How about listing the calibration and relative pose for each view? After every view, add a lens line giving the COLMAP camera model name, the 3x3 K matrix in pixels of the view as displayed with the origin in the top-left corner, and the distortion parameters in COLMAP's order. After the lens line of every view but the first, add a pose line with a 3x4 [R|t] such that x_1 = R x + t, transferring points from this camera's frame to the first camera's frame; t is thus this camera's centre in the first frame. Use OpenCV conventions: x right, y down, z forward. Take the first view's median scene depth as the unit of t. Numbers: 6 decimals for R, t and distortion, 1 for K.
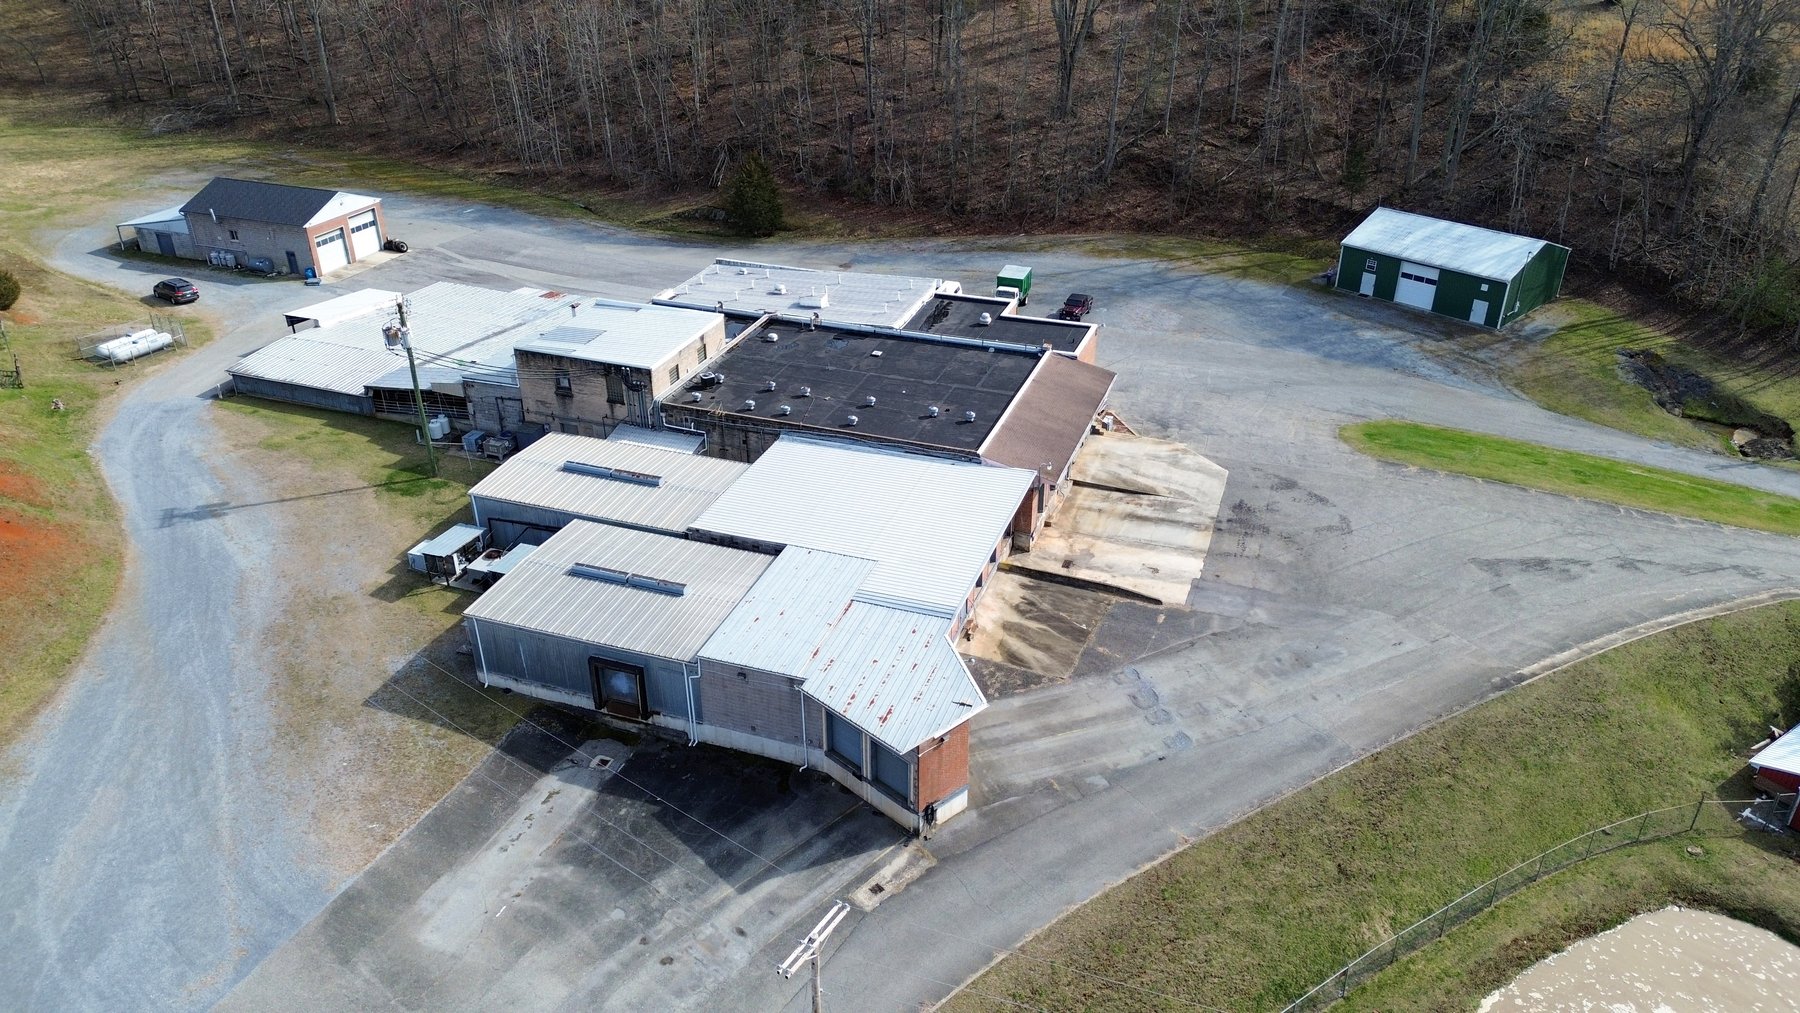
lens RADIAL K [[1292.4, 0, 896.9], [0, 1292.4, 505.4], [0, 0, 1]] dist [0.059863, -0.039143]
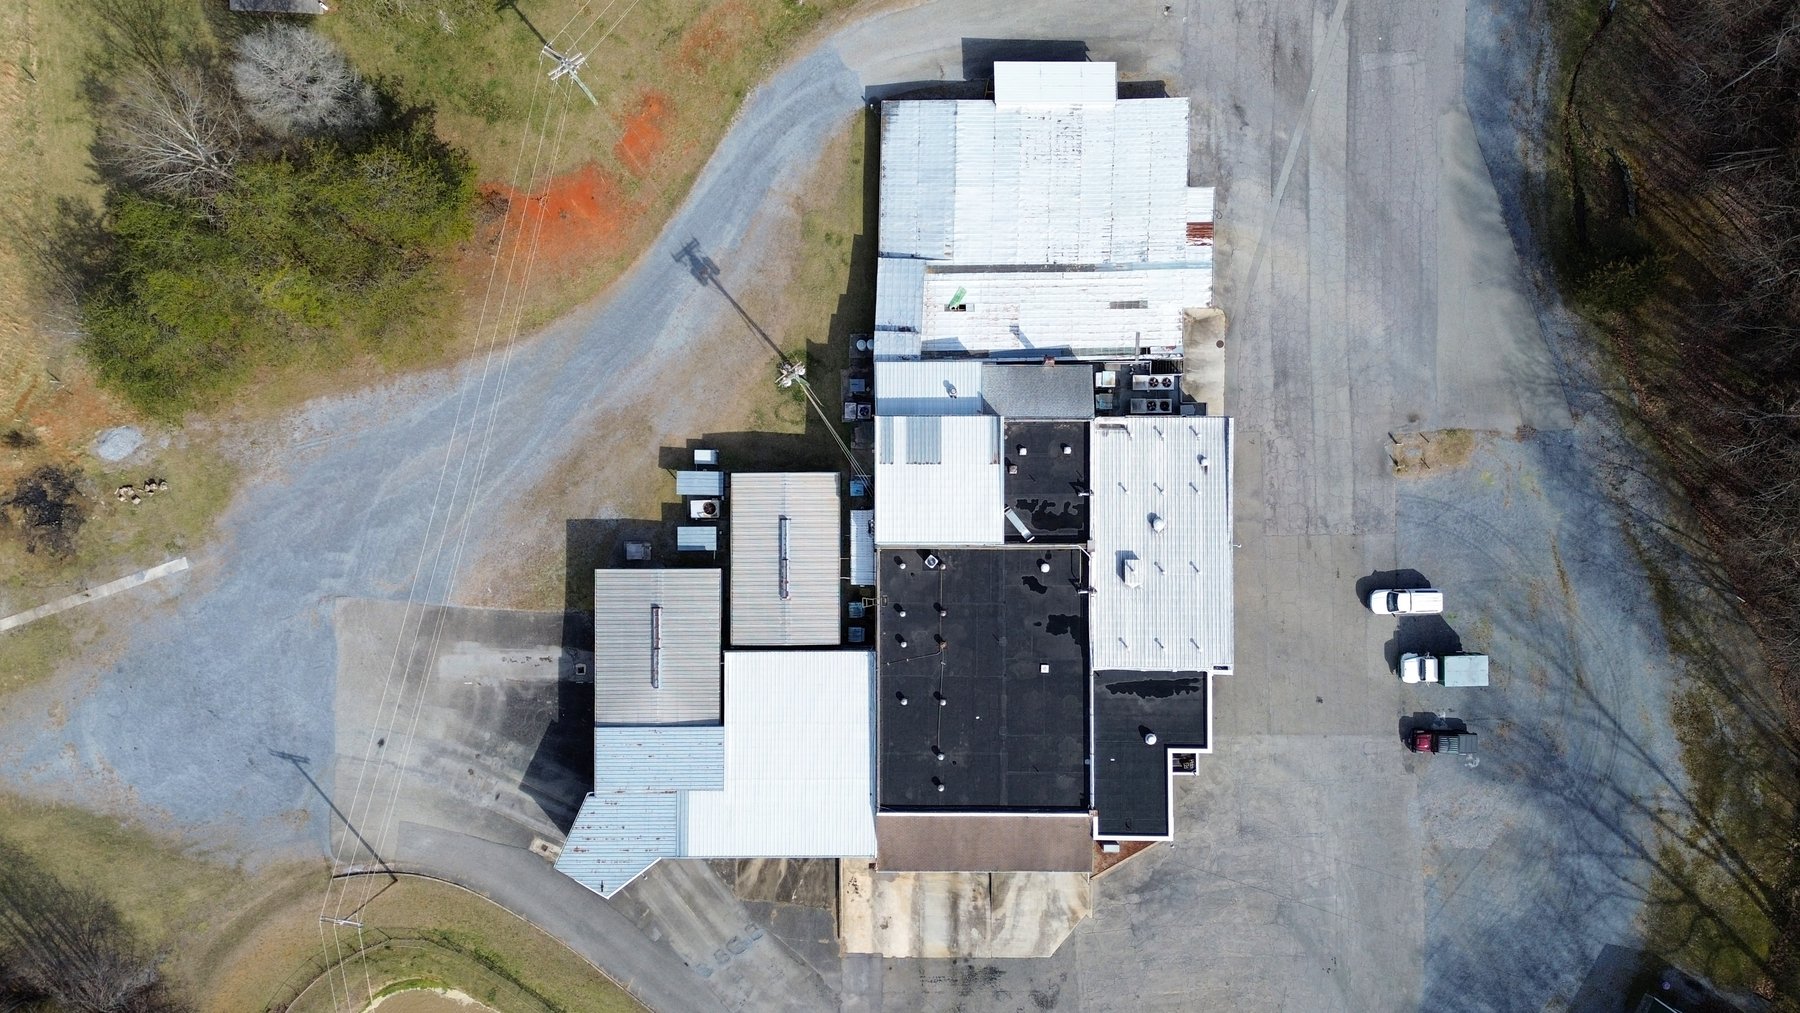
lens RADIAL K [[1292.4, 0, 973.5], [0, 1292.4, 530.0], [0, 0, 1]] dist [0.059863, -0.039143]
pose [[0.342562, 0.939373, 0.015156, -0.221956], [-0.427577, 0.141520, 0.892833, -1.474253], [0.836558, -0.312331, 0.450133, 0.626952]]
